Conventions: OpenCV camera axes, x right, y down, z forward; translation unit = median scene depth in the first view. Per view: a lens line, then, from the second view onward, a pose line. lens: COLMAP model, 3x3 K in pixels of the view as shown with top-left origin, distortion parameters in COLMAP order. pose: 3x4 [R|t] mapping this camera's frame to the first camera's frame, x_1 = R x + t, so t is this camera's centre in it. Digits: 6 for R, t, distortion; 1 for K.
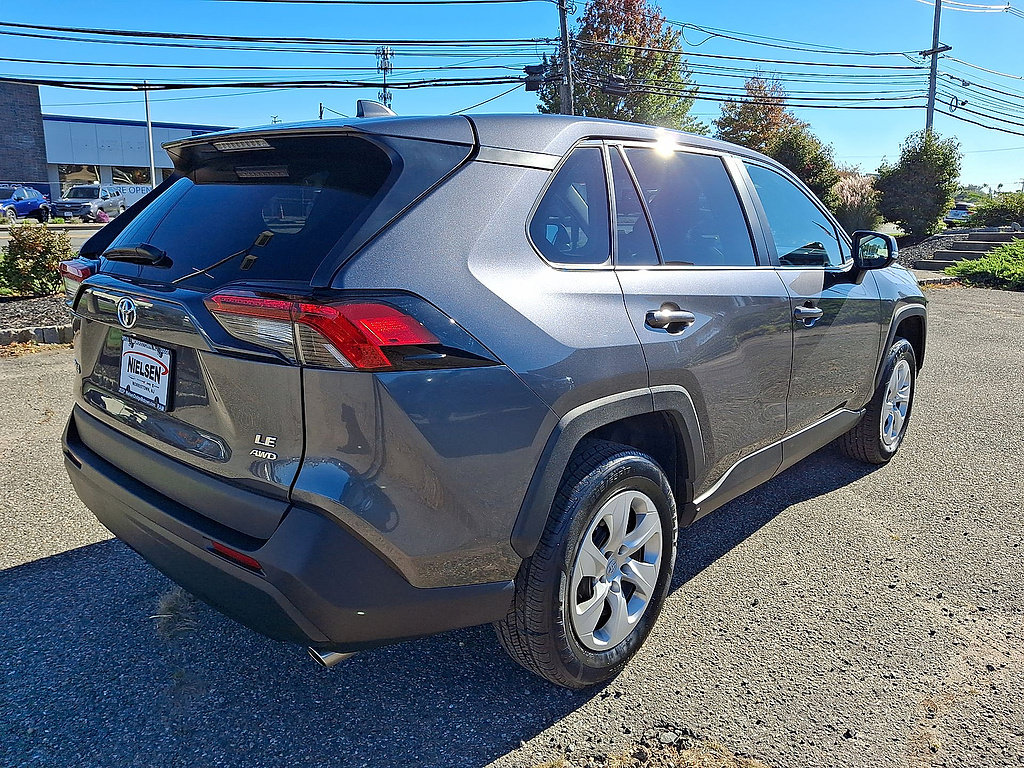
lens RADIAL K [[762.7, 0, 512.0], [0, 762.7, 384.0], [0, 0, 1]] dist [-0.003929, -0.005211]
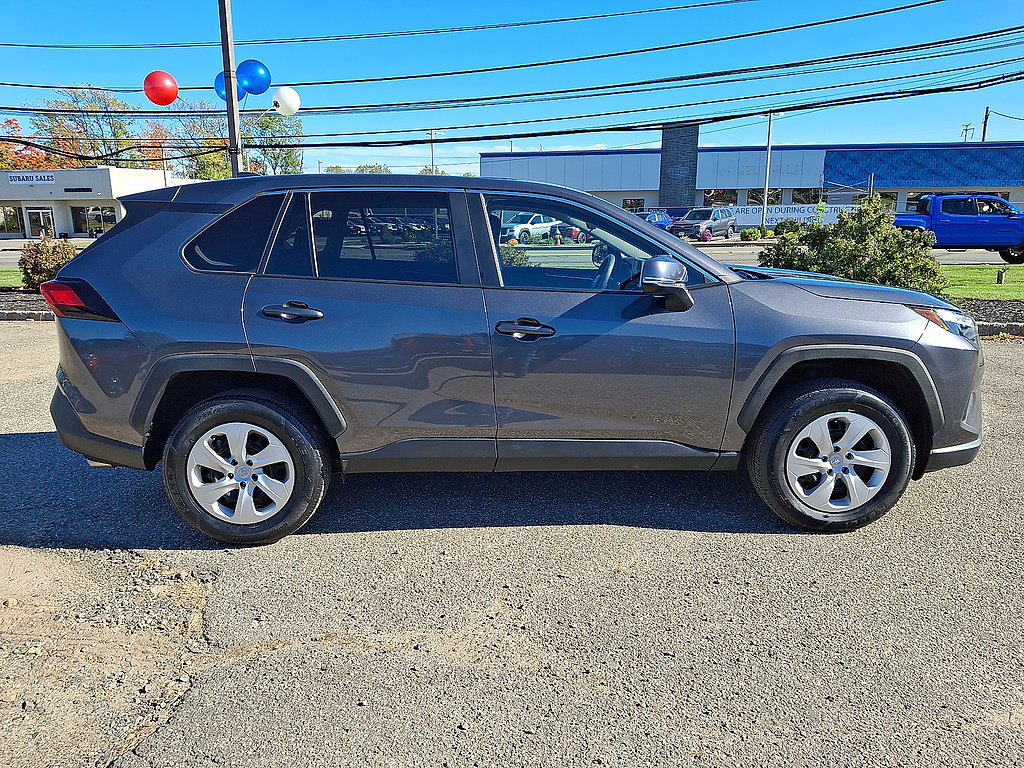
lens RADIAL K [[762.7, 0, 512.0], [0, 762.7, 384.0], [0, 0, 1]] dist [-0.003929, -0.005211]
pose [[0.672749, 0.133020, -0.727815, 1.396529], [-0.149080, 0.987900, 0.042754, -0.067866], [0.724696, 0.079740, 0.684439, 0.297584]]
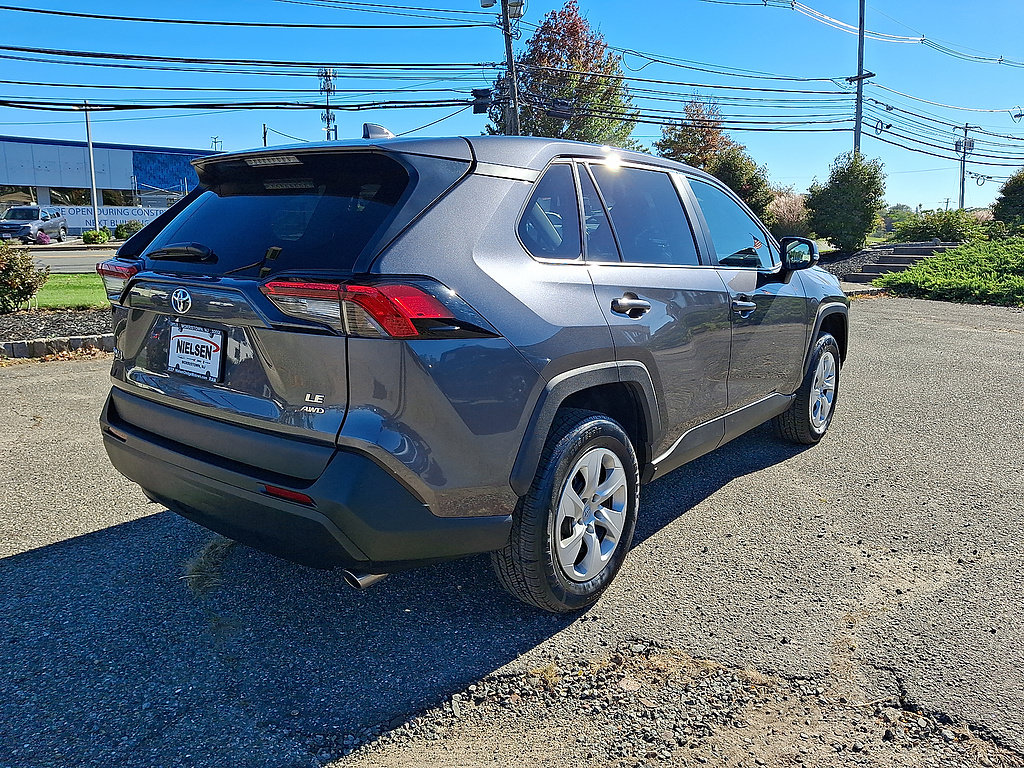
lens RADIAL K [[757.2, 0, 506.1], [0, 757.2, 392.2], [0, 0, 1]] dist [0.052420, -0.089244]
pose [[0.997961, -0.017296, 0.061436, -0.060310], [0.018289, 0.999711, -0.015627, 0.060838], [-0.061148, 0.016719, 0.997989, -0.169943]]
